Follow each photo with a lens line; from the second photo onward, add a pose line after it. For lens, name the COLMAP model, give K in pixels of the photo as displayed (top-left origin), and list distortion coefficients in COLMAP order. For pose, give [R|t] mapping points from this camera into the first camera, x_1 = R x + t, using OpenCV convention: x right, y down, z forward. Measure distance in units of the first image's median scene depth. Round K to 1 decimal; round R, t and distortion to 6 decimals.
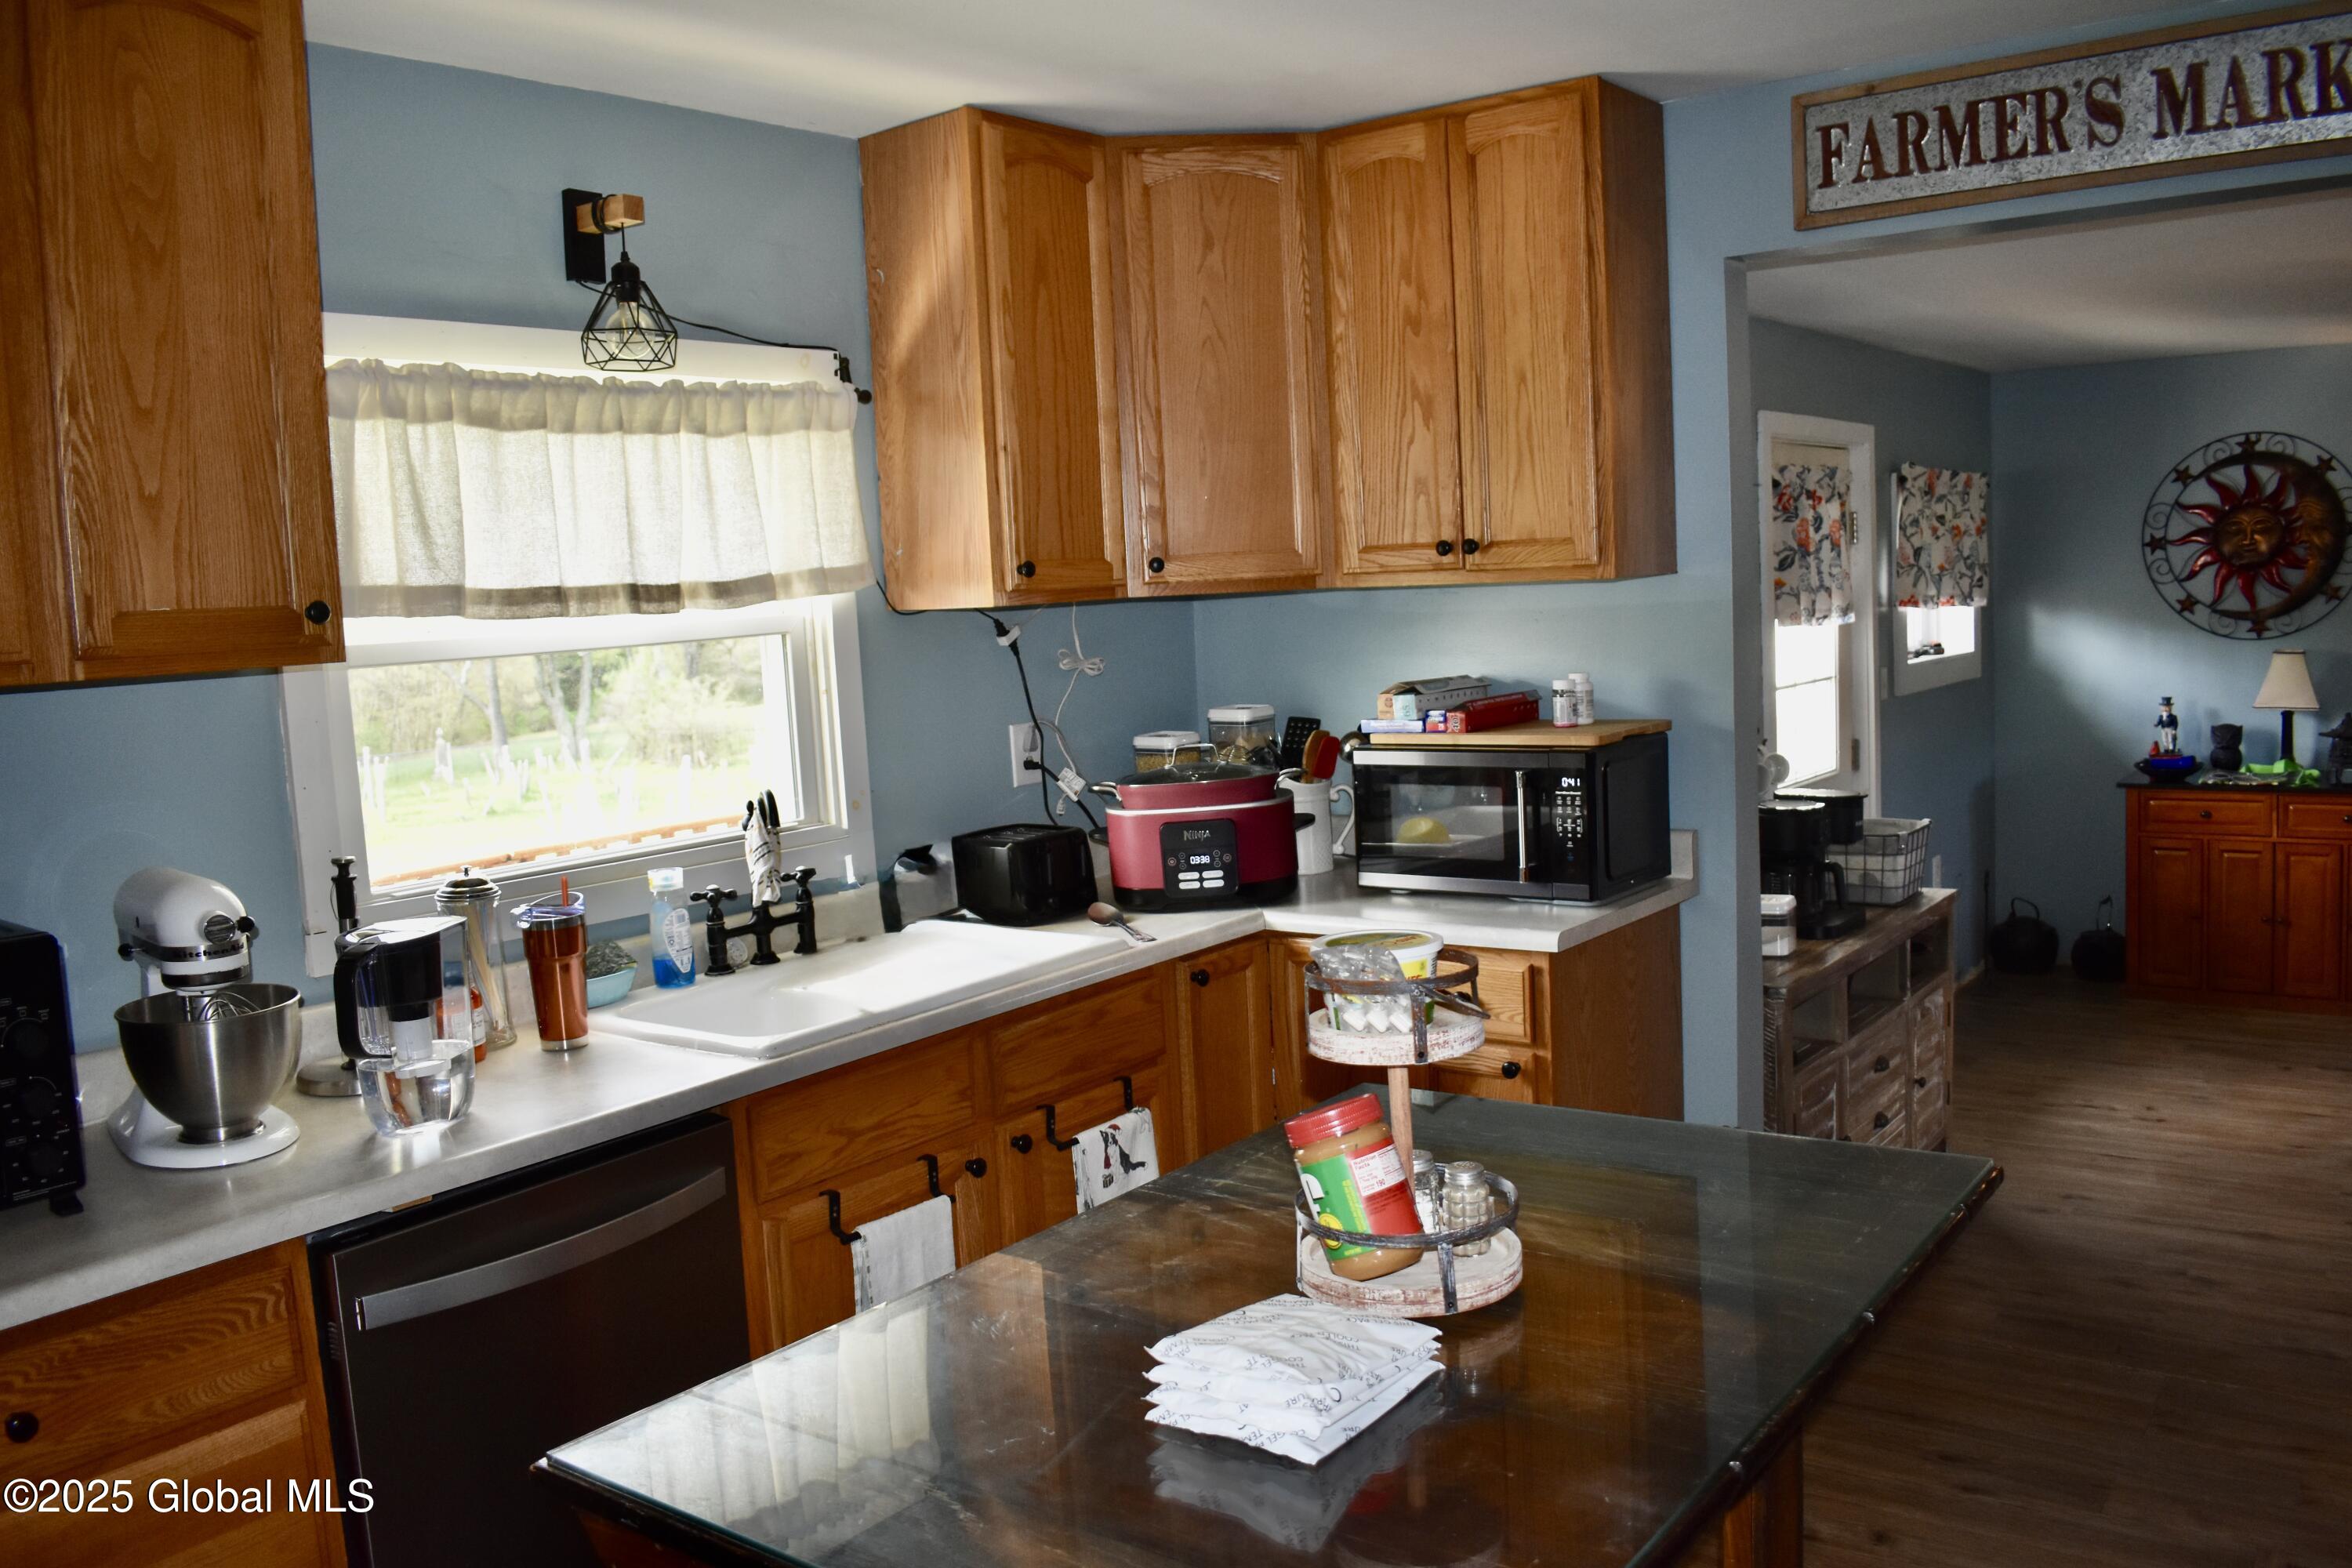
lens RADIAL K [[1834.2, 0, 1192.0], [0, 1834.2, 780.8], [0, 0, 1]] dist [-0.091933, 0.012402]
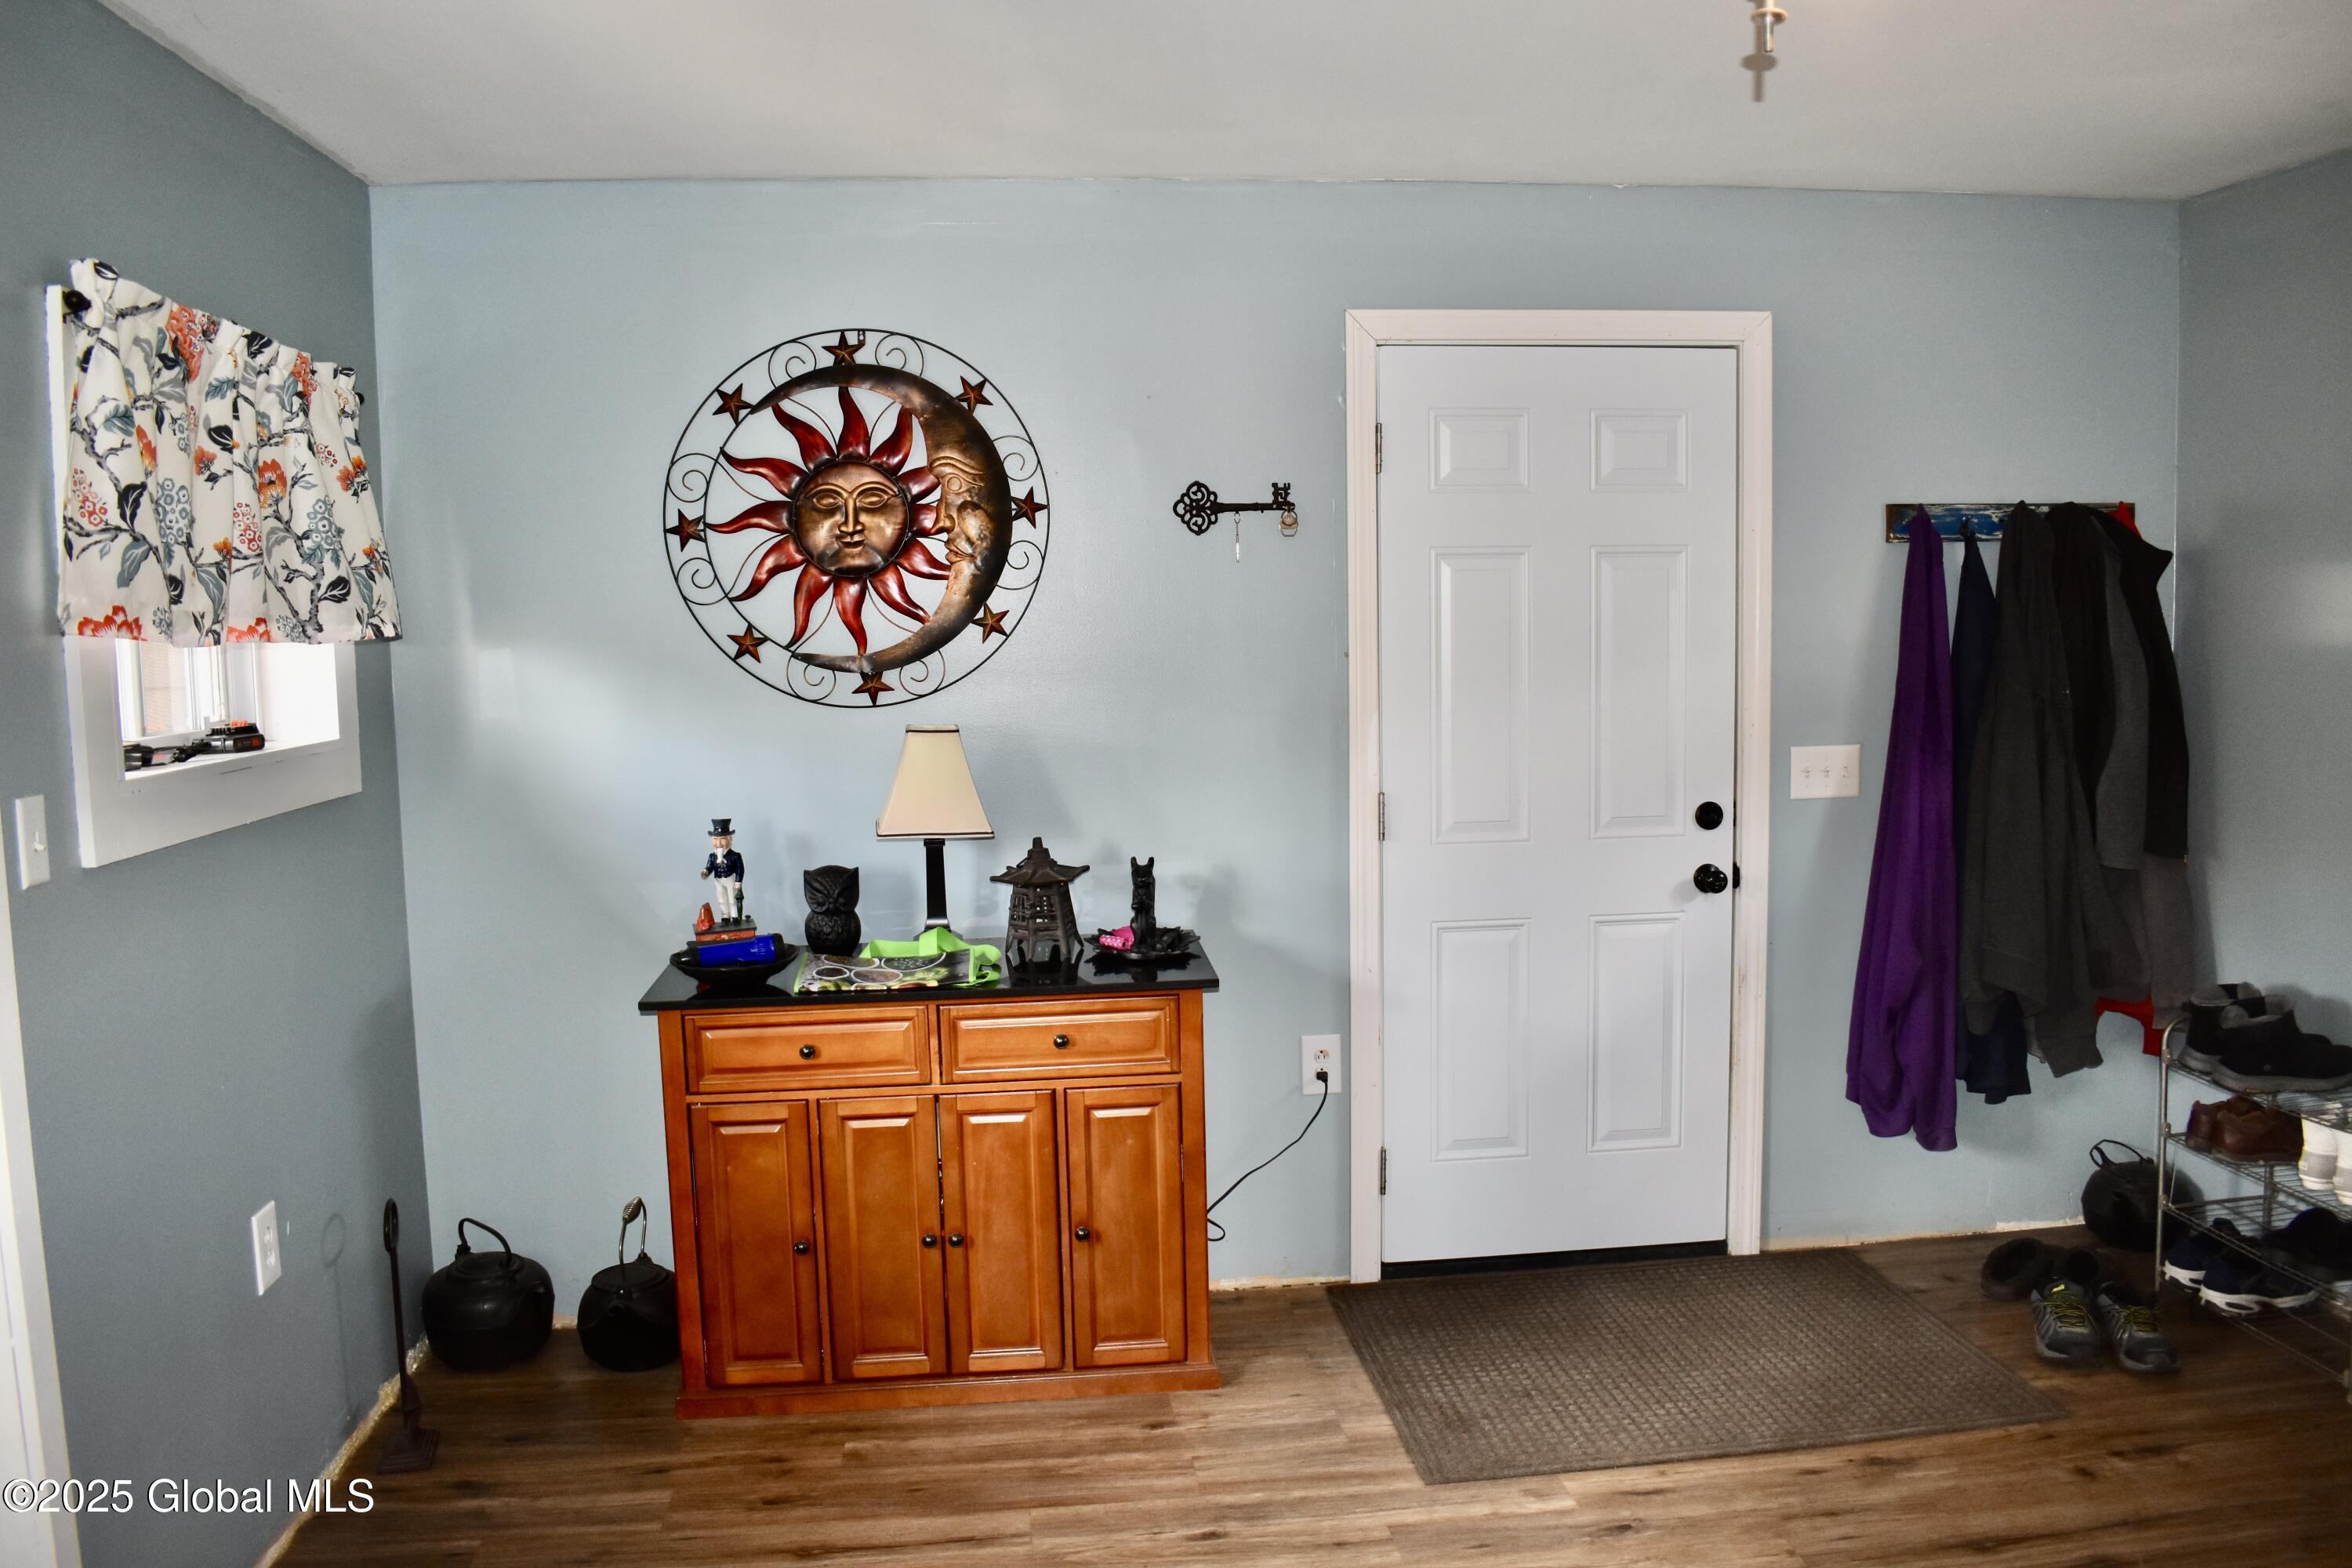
lens RADIAL K [[1834.2, 0, 1175.6], [0, 1834.2, 783.6], [0, 0, 1]] dist [-0.091933, 0.012402]
pose [[0.720740, -0.033608, 0.692390, 0.279637], [0.057378, 0.998289, -0.011271, -0.044792], [-0.690826, 0.047851, 0.721435, 0.536172]]
